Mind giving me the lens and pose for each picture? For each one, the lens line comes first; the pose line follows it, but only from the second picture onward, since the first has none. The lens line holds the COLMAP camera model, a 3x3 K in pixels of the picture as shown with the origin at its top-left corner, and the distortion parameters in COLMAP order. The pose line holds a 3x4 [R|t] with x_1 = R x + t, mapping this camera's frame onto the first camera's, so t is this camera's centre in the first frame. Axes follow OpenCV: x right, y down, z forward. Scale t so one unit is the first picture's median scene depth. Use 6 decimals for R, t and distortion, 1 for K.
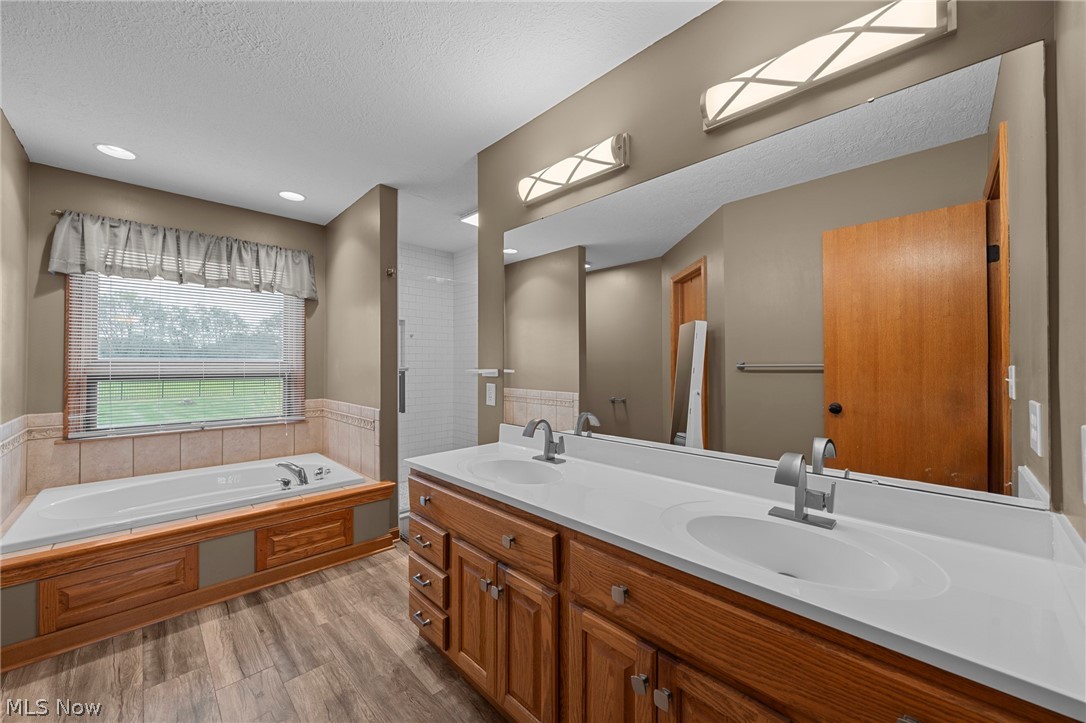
lens RADIAL K [[413.0, 0, 546.0], [0, 413.0, 360.6], [0, 0, 1]] dist [-0.002999, -0.000284]
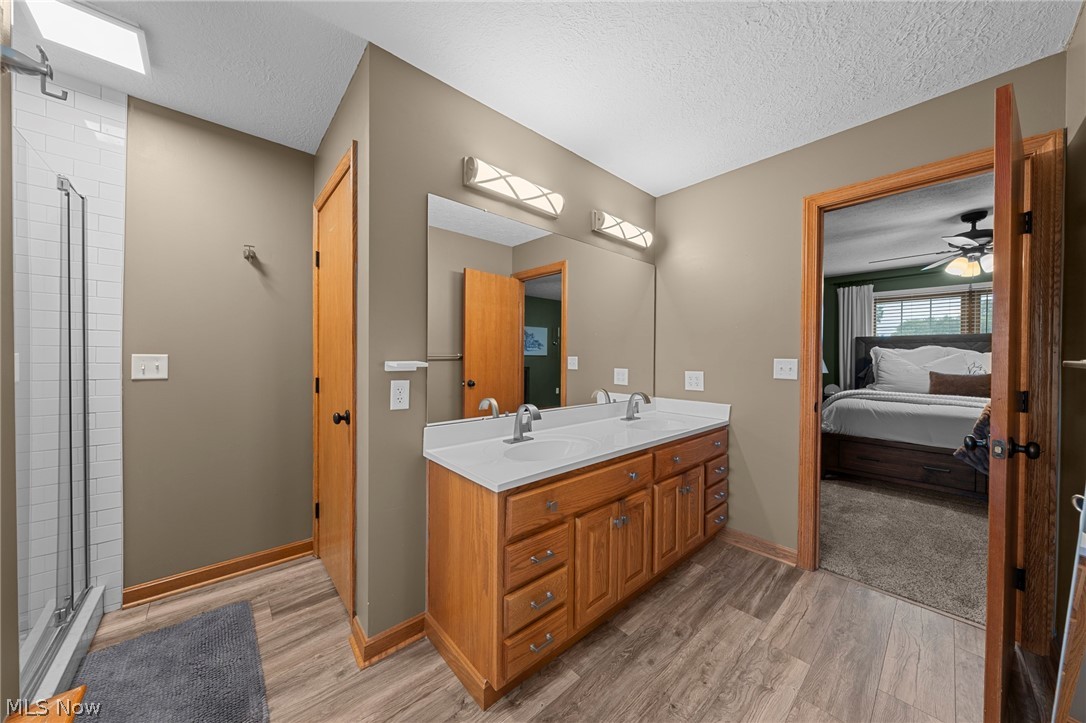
lens RADIAL K [[365.7, 0, 542.8], [0, 365.7, 359.5], [0, 0, 1]] dist [-0.006048, -0.000162]
pose [[0.048209, -0.009924, 0.998788, -1.117507], [-0.016043, 0.999814, 0.010708, 0.009048], [-0.998708, -0.016540, 0.048041, 1.008025]]
